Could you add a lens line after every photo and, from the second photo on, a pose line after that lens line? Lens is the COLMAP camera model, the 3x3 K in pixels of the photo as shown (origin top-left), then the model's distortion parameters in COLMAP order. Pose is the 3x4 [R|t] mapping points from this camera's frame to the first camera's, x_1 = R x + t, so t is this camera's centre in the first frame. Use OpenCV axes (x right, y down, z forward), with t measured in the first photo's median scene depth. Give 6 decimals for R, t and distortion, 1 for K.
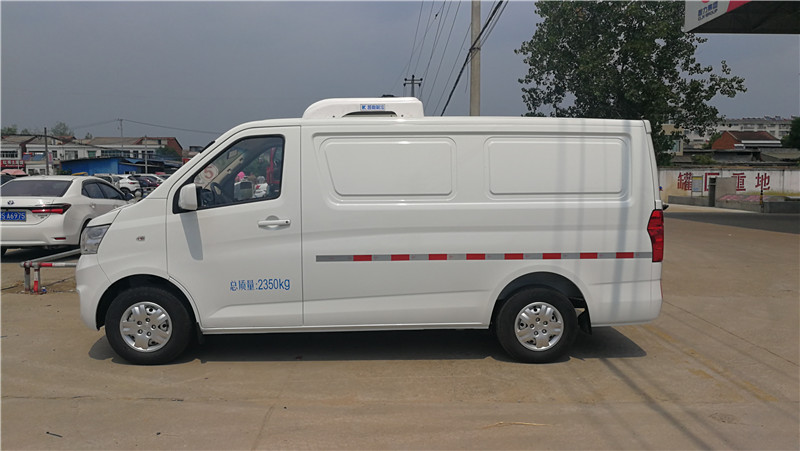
lens RADIAL K [[653.1, 0, 398.4], [0, 653.1, 221.2], [0, 0, 1]] dist [0.021904, -0.021741]
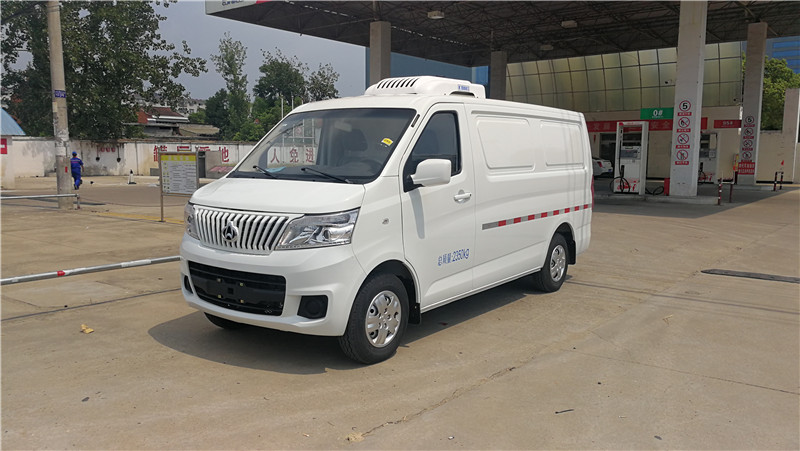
lens RADIAL K [[653.1, 0, 400.3], [0, 653.1, 228.3], [0, 0, 1]] dist [0.021904, -0.021741]
pose [[0.623864, -0.089192, 0.776426, -1.036794], [0.048477, 0.995970, 0.075460, -0.029008], [-0.780028, -0.009438, 0.625674, 0.414323]]
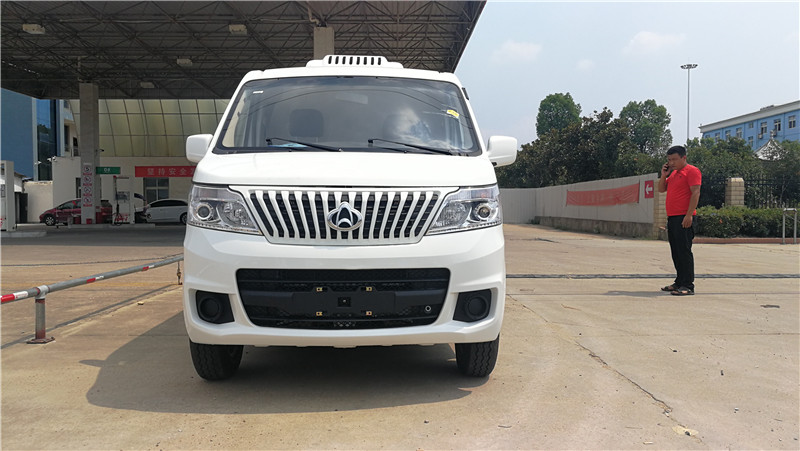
lens RADIAL K [[653.1, 0, 404.7], [0, 653.1, 226.0], [0, 0, 1]] dist [0.021904, -0.021741]
pose [[-0.009141, -0.031623, 0.999458, -1.112105], [0.067450, 0.997204, 0.032168, 0.022178], [-0.997681, 0.067708, -0.006982, 1.072389]]
